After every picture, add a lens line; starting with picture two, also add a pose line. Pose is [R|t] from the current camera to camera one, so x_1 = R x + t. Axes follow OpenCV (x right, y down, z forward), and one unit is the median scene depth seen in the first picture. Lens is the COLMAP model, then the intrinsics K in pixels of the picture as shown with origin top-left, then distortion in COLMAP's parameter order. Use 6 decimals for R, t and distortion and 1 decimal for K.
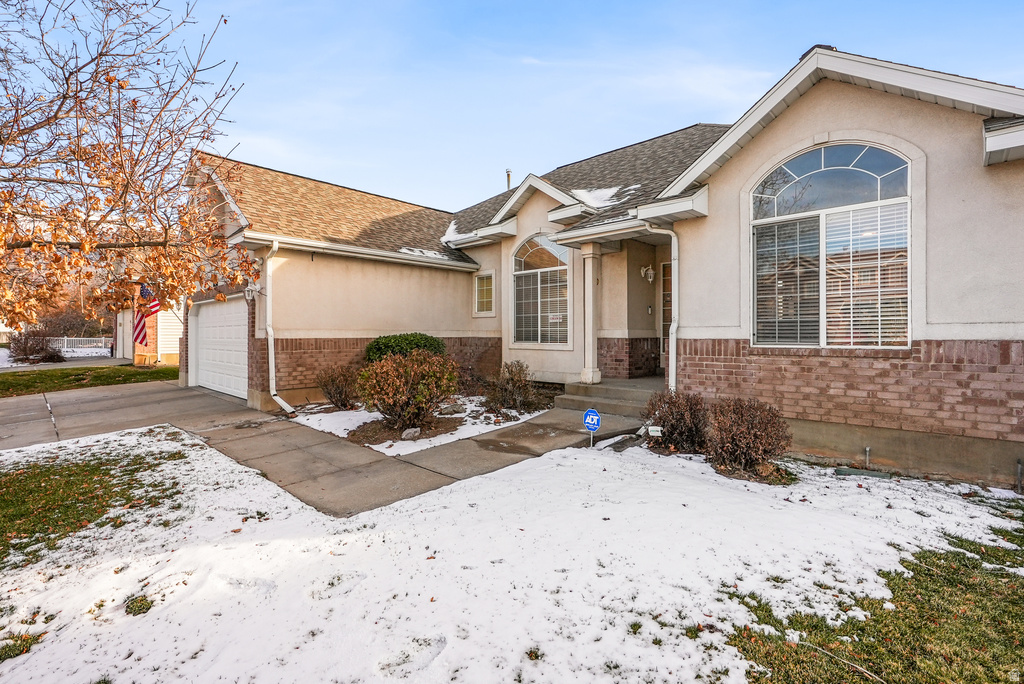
lens RADIAL K [[475.1, 0, 510.1], [0, 475.1, 333.8], [0, 0, 1]] dist [-0.006984, 0.000065]
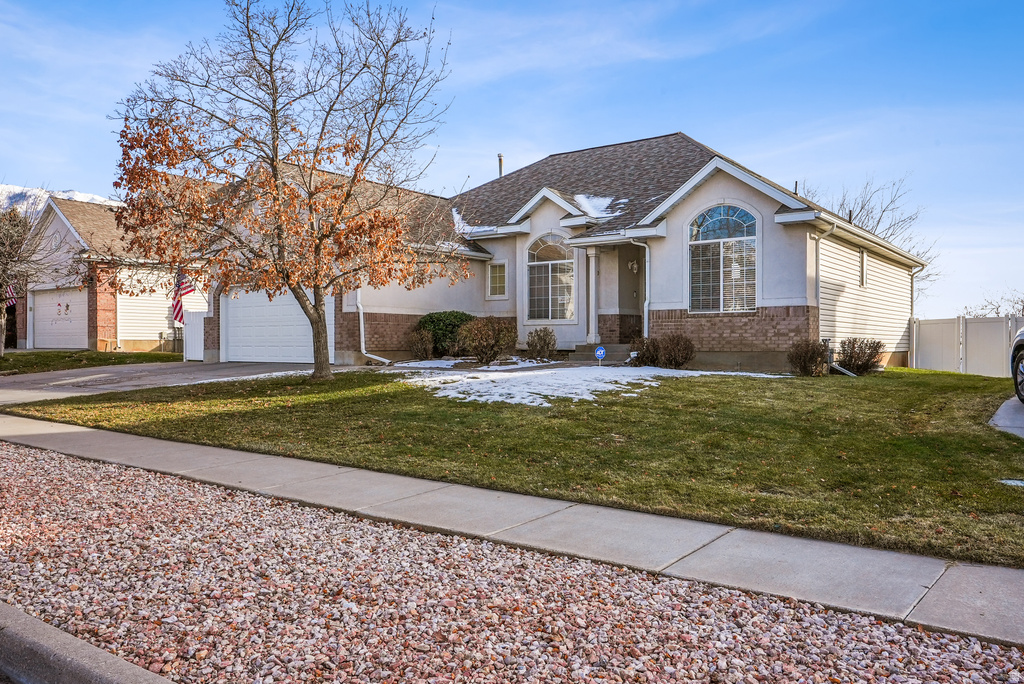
lens RADIAL K [[802.7, 0, 513.0], [0, 802.7, 336.1], [0, 0, 1]] dist [-0.009990, 0.002874]
pose [[0.992886, 0.004032, 0.118998, -0.333885], [-0.002847, 0.999945, -0.010126, 0.097412], [-0.119032, 0.009715, 0.992843, -1.275942]]
